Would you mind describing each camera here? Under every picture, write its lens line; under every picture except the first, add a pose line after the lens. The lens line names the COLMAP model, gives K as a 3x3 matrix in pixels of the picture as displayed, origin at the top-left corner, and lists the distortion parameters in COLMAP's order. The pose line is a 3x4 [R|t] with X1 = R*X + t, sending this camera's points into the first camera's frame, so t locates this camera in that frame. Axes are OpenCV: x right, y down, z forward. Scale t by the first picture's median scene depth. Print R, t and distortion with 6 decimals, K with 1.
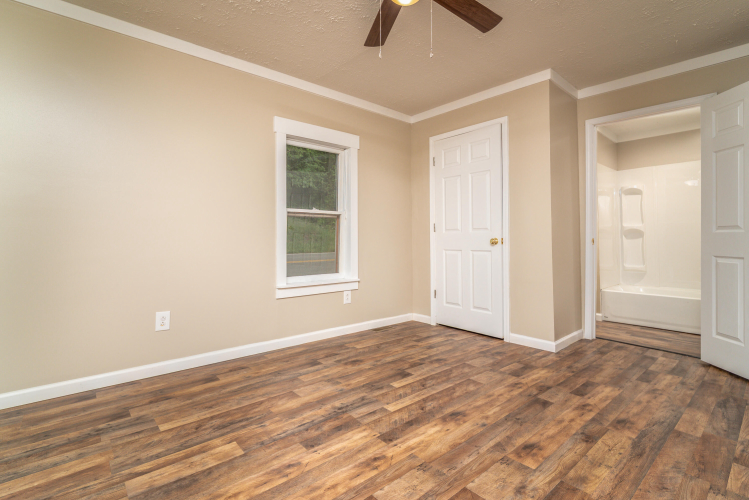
lens RADIAL K [[358.4, 0, 379.4], [0, 358.4, 245.6], [0, 0, 1]] dist [-0.006640, -0.001961]
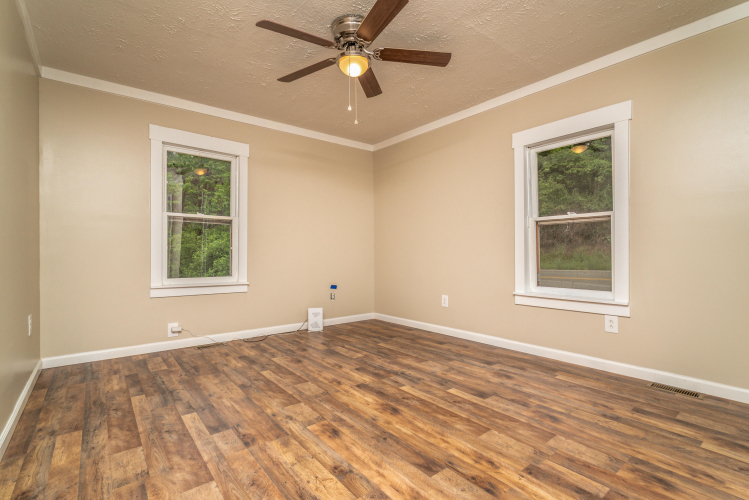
lens RADIAL K [[358.4, 0, 379.4], [0, 358.4, 245.6], [0, 0, 1]] dist [-0.006640, -0.001961]
pose [[-0.045508, -0.017675, -0.998808, 1.166075], [-0.013401, 0.999764, -0.017081, -0.008166], [0.998874, 0.012608, -0.045734, 0.887922]]
